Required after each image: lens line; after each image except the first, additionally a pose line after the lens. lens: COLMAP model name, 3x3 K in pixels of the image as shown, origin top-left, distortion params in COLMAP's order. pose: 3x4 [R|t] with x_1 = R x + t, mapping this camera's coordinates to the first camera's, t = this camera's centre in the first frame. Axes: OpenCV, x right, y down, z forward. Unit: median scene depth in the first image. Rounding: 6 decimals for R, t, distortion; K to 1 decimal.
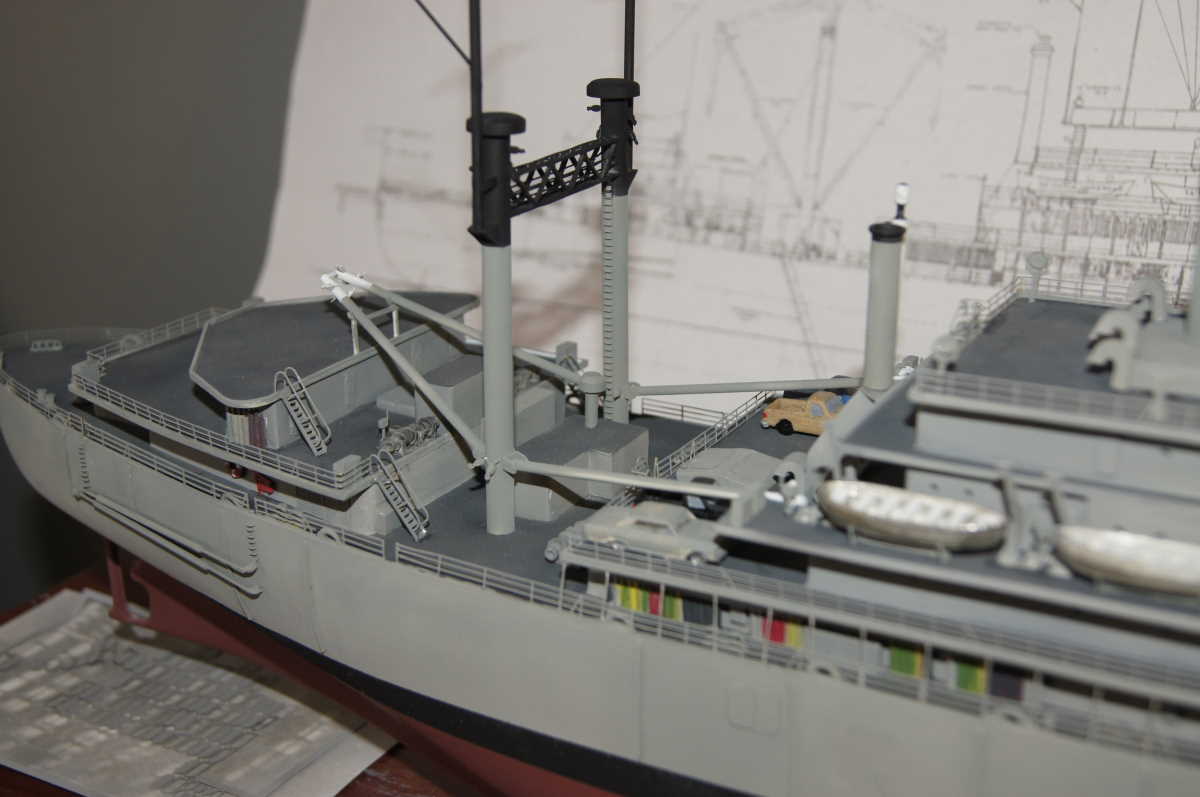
lens RADIAL K [[1383.6, 0, 600.0], [0, 1383.6, 398.5], [0, 0, 1]] dist [-0.000666, 0.011334]
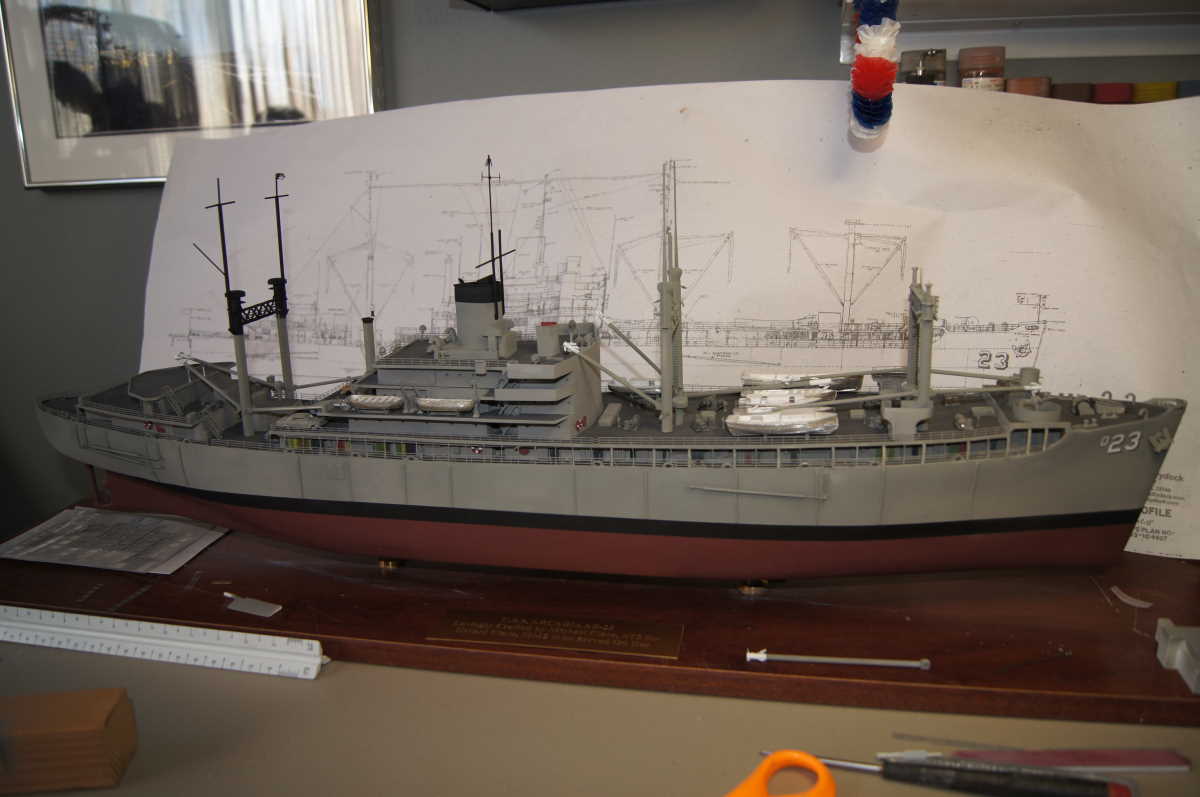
lens RADIAL K [[981.8, 0, 601.7], [0, 981.8, 438.3], [0, 0, 1]] dist [-0.088029, -0.000968]
pose [[0.961560, -0.090921, 0.259106, 0.109482], [0.110337, 0.991997, -0.061375, 0.307191], [-0.251452, 0.087605, 0.963897, -1.117761]]
